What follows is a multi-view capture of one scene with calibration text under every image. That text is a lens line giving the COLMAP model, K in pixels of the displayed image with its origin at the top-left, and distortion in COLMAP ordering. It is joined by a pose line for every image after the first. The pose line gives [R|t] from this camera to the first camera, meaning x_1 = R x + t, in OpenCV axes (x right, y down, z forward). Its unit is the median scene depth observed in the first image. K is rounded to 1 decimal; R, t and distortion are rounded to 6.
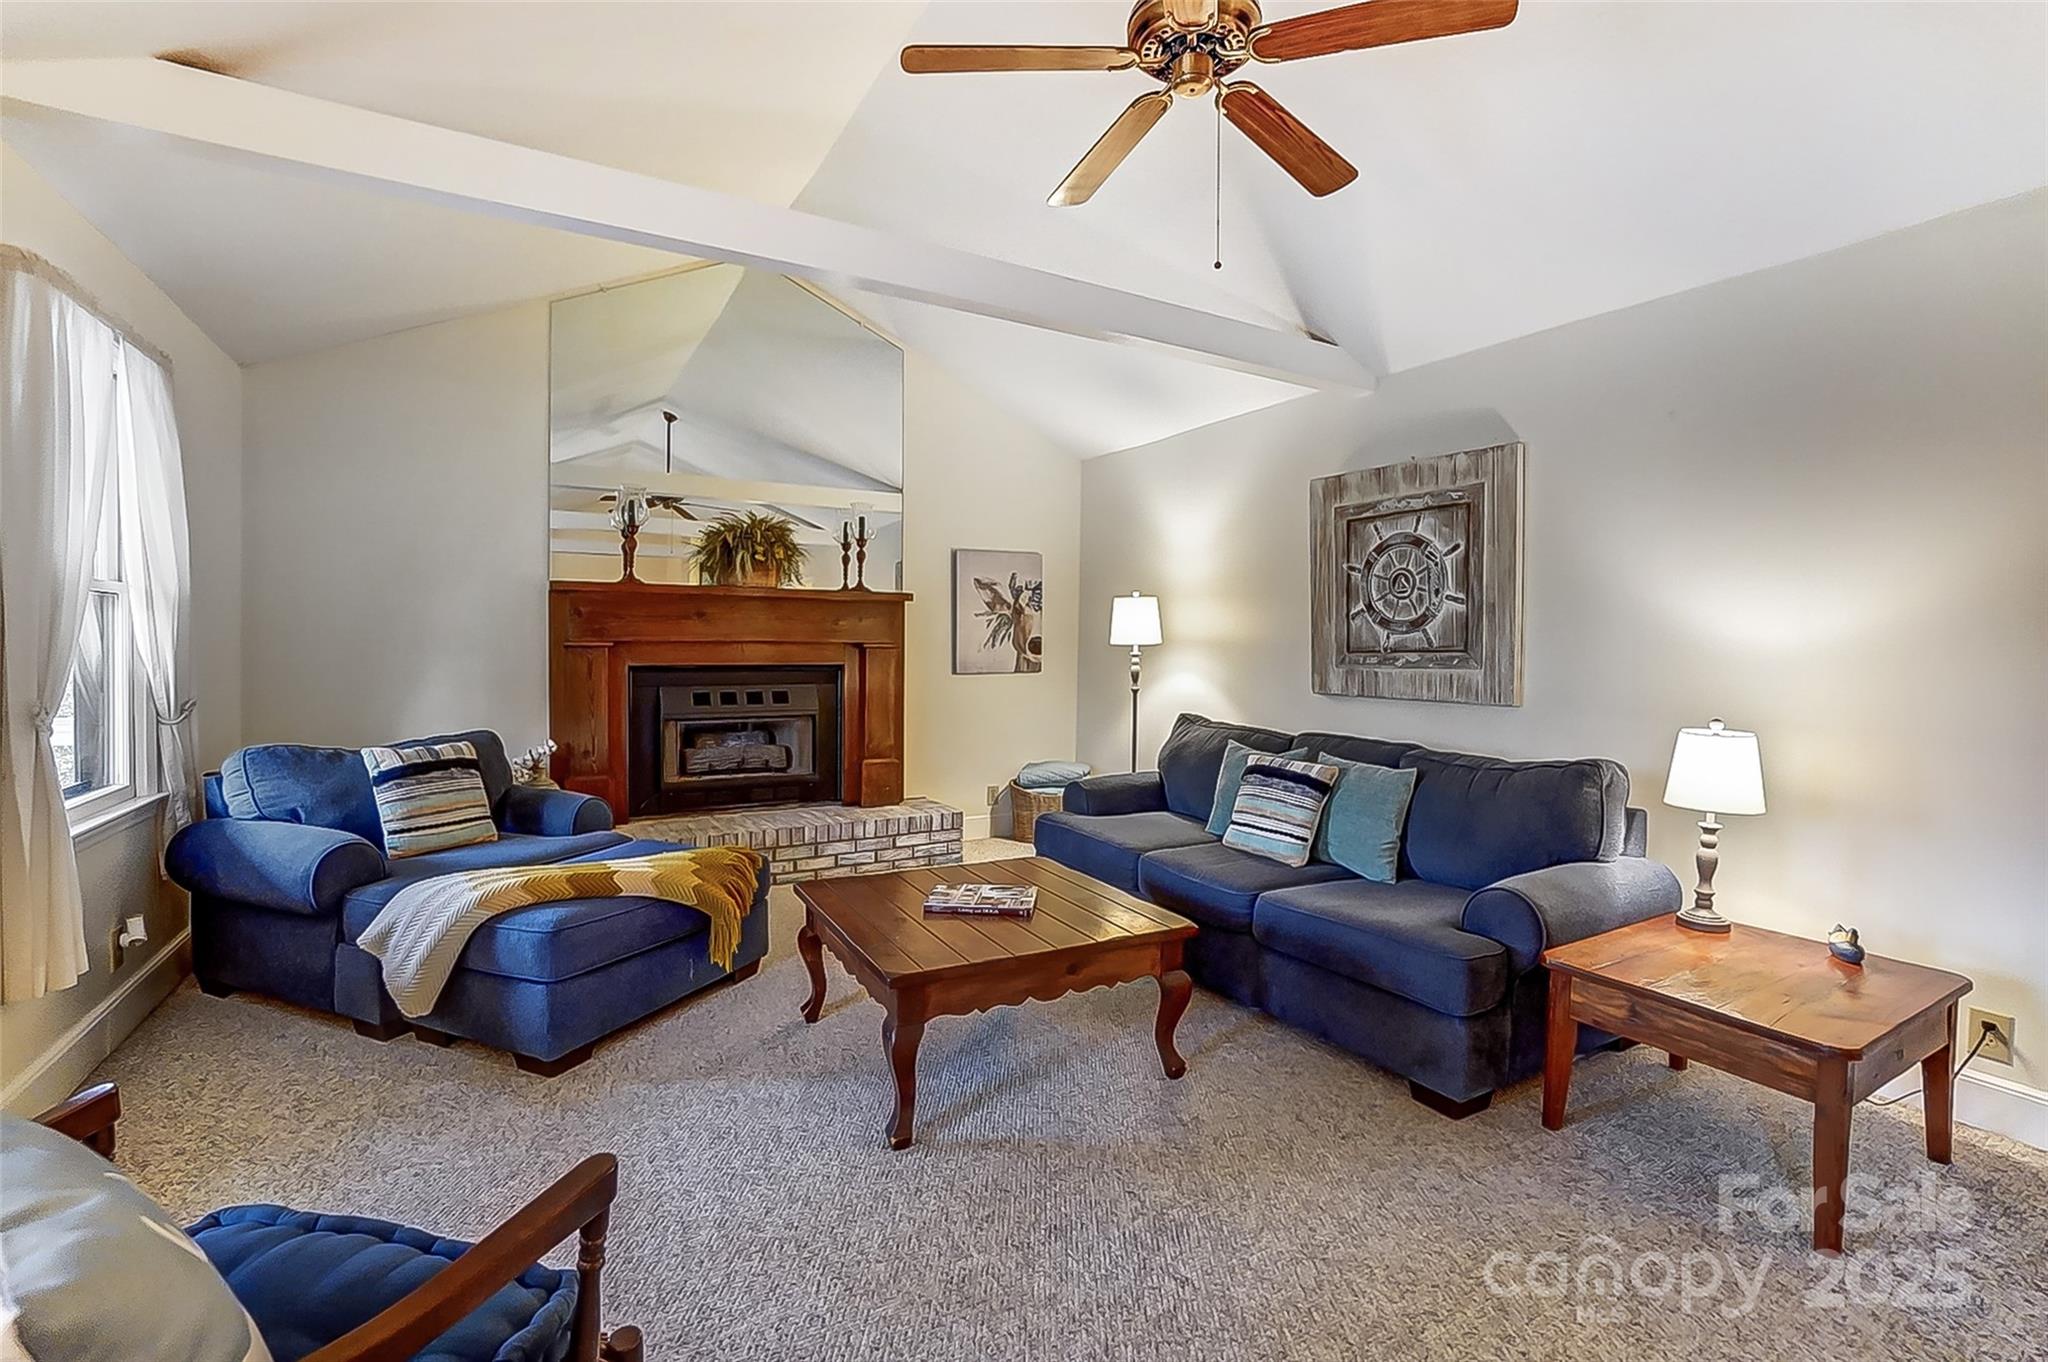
lens RADIAL K [[905.5, 0, 1016.8], [0, 905.5, 684.5], [0, 0, 1]] dist [-0.044834, 0.000826]
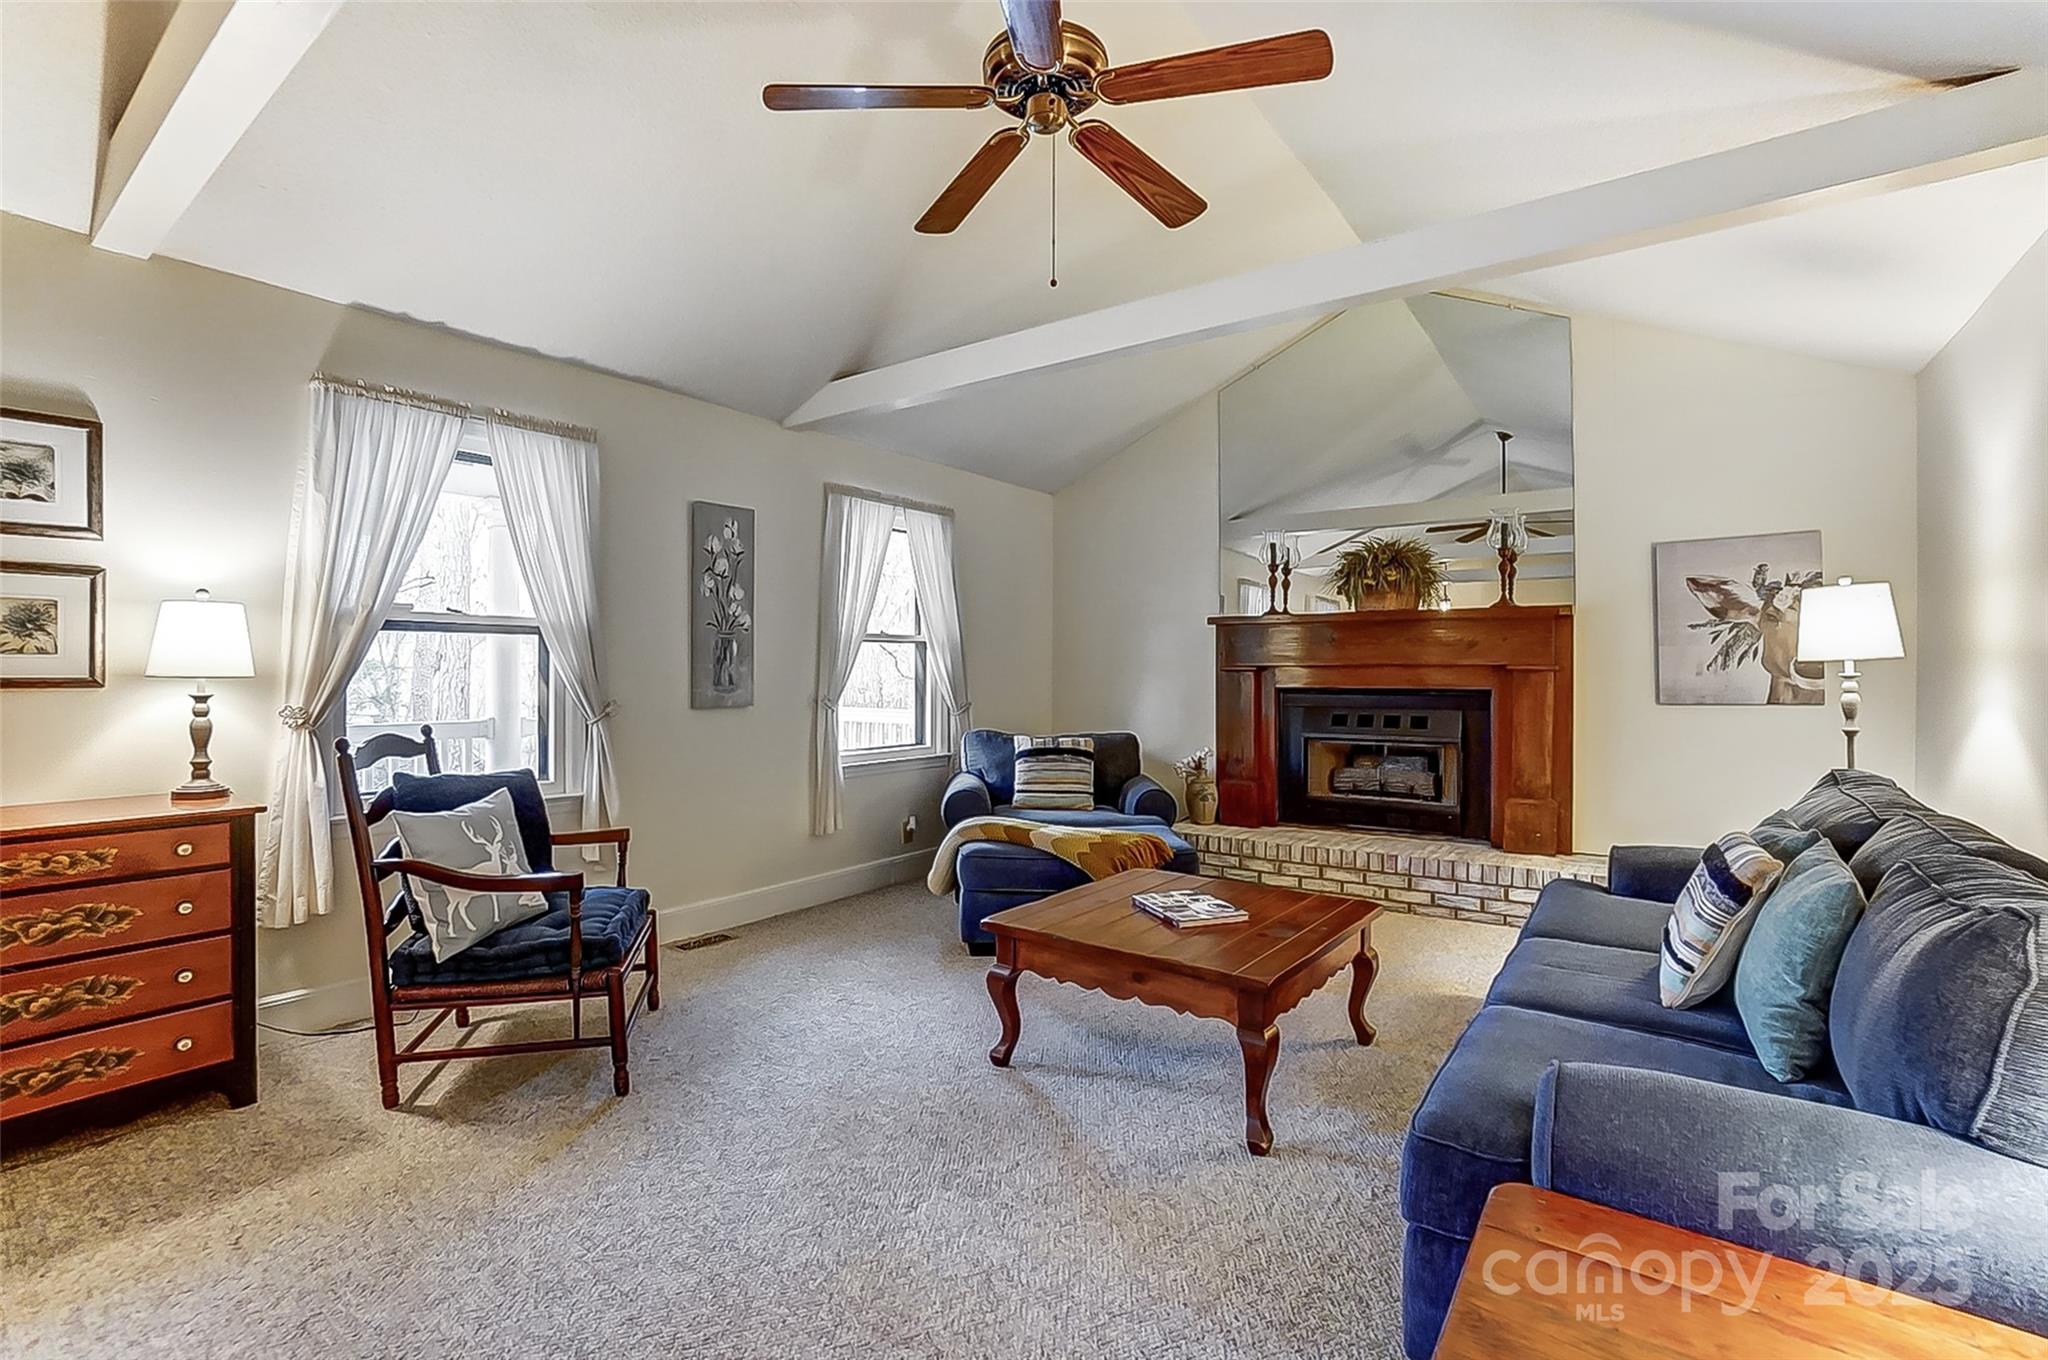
lens RADIAL K [[905.5, 0, 1016.8], [0, 905.5, 683.5], [0, 0, 1]] dist [-0.044834, 0.000826]
pose [[0.411178, 0.002290, -0.911552, 0.458477], [-0.036904, 0.999219, -0.014136, 0.002332], [0.910808, 0.039452, 0.410942, 0.220134]]
